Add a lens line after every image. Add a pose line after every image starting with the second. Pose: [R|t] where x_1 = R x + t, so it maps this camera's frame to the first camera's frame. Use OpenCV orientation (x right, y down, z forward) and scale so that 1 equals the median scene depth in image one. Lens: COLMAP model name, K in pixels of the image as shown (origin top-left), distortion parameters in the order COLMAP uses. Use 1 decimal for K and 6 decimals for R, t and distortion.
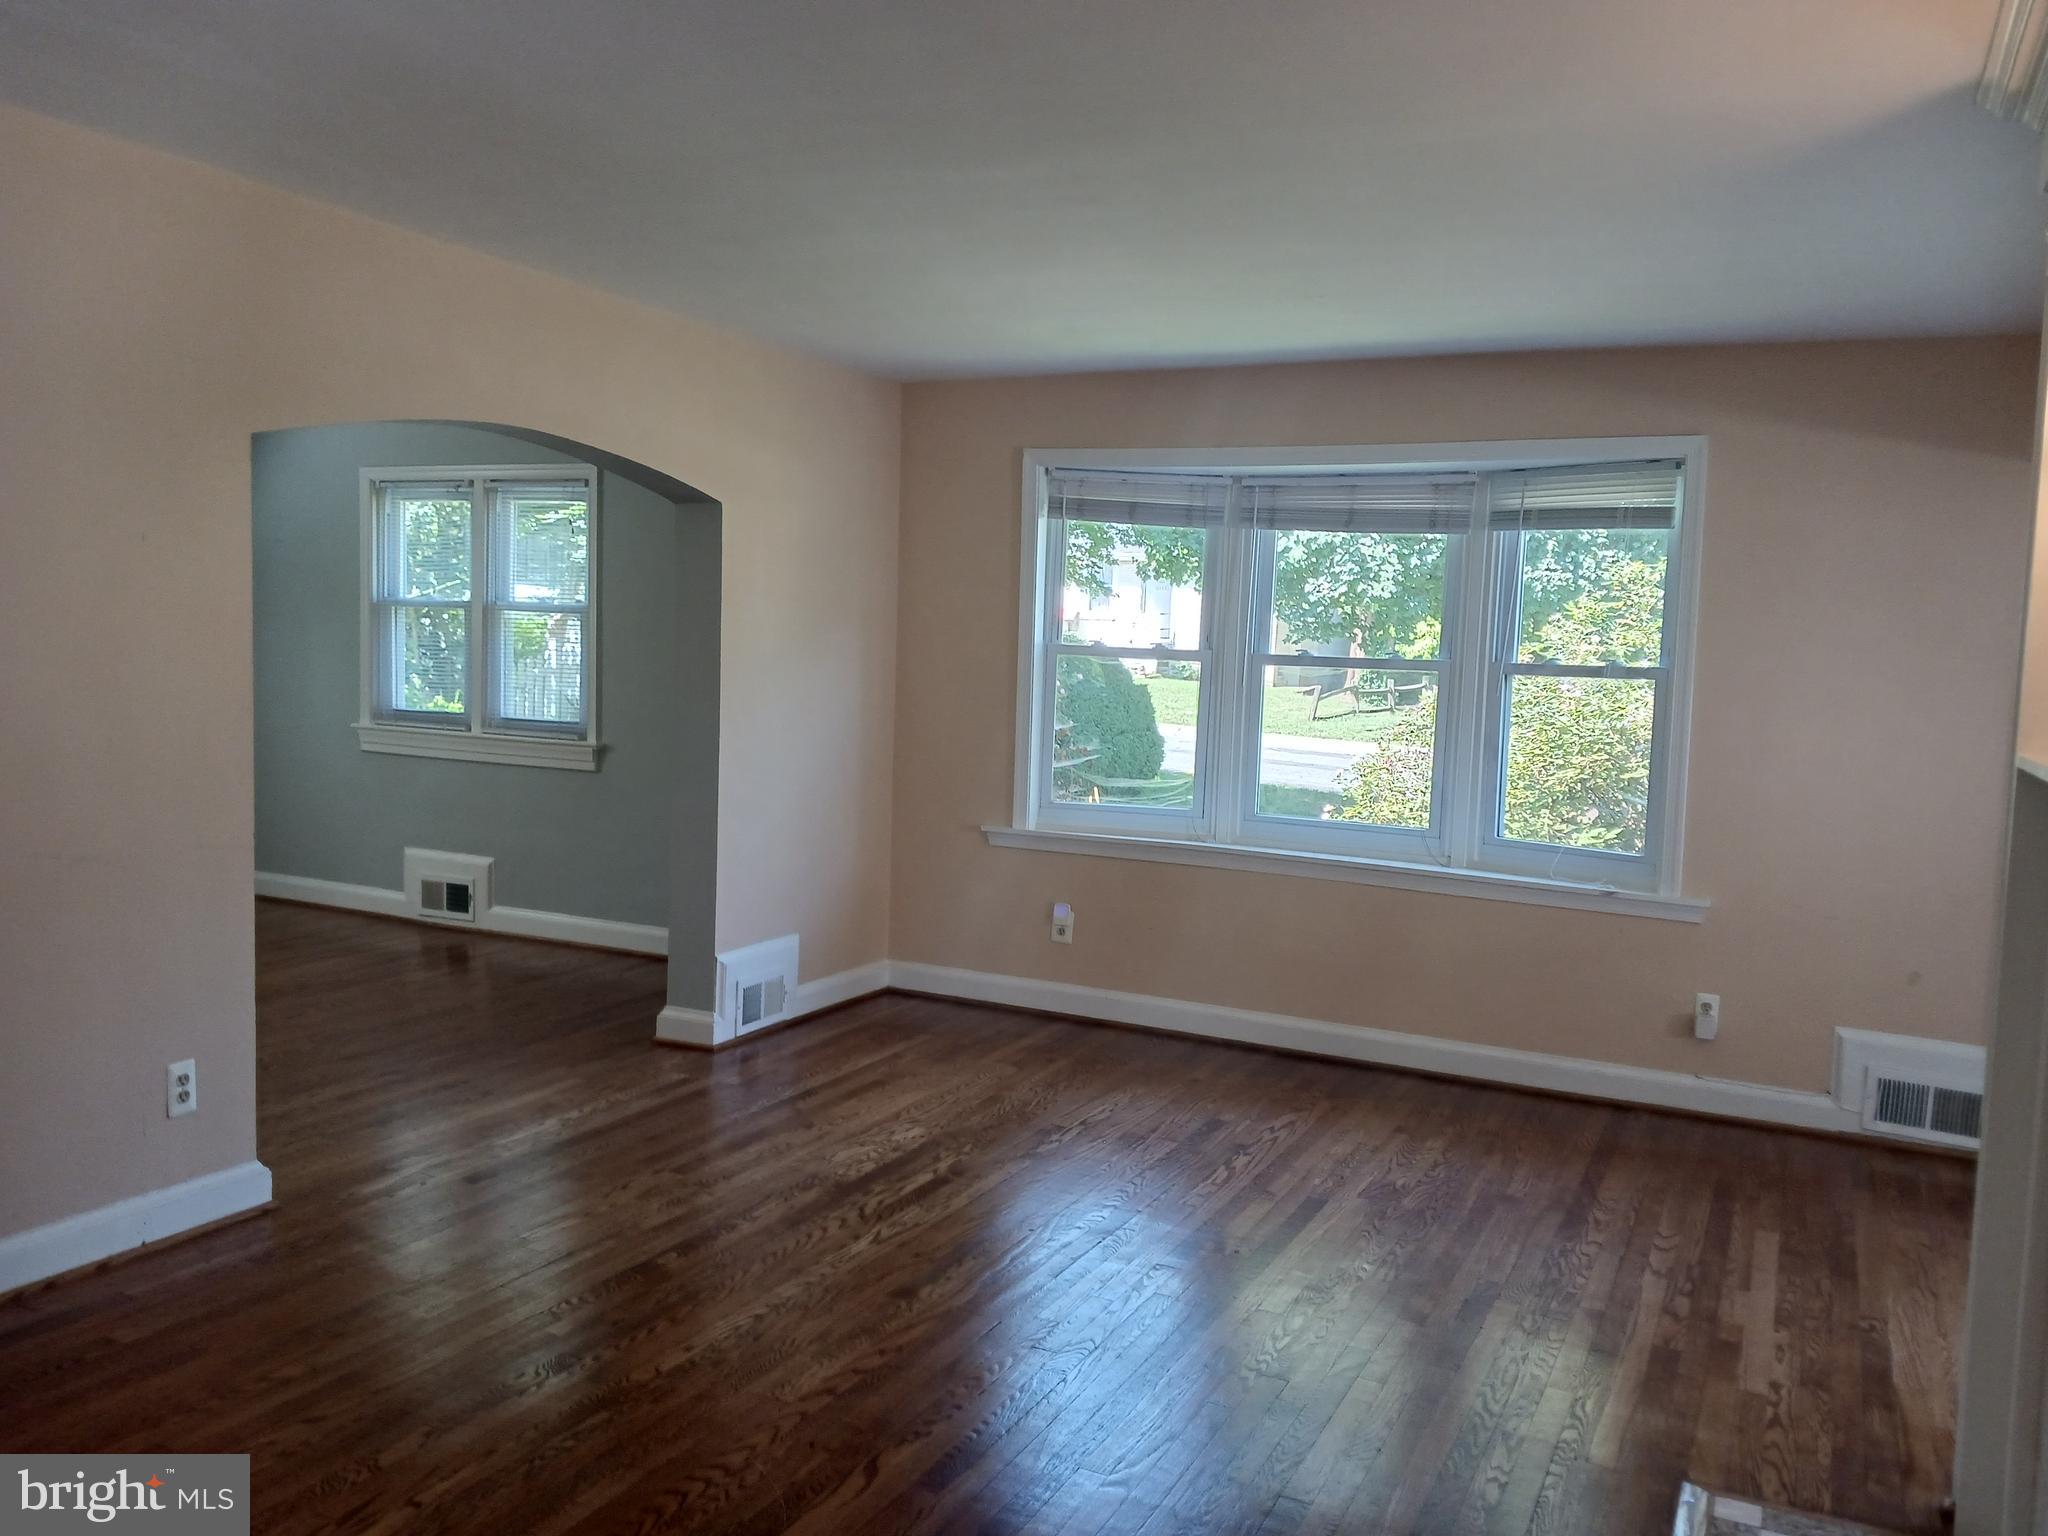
lens RADIAL K [[1574.8, 0, 1024.0], [0, 1574.8, 768.0], [0, 0, 1]] dist [0.065740, -0.174830]
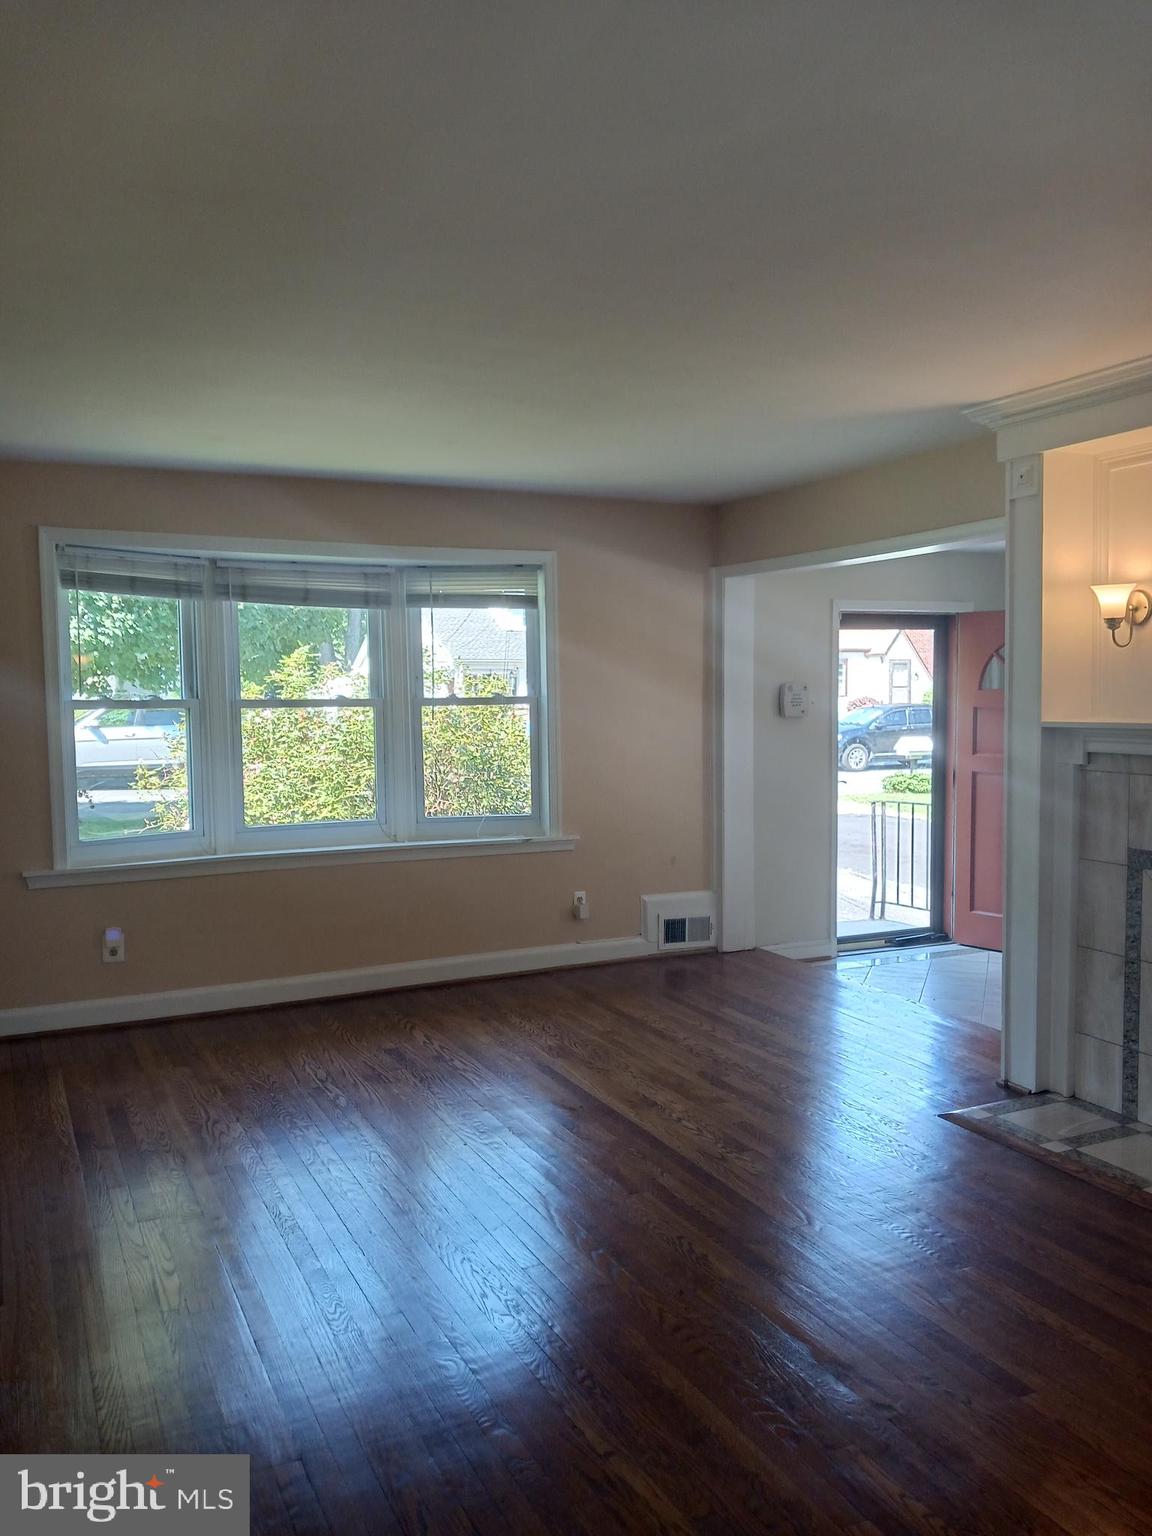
lens RADIAL K [[1181.1, 0, 571.4], [0, 1181.1, 789.2], [0, 0, 1]] dist [0.065740, -0.174830]
pose [[0.601734, -0.109548, 0.791149, -0.506897], [0.098050, 0.993189, 0.062949, -0.039774], [-0.792656, 0.039693, 0.608376, 0.238258]]
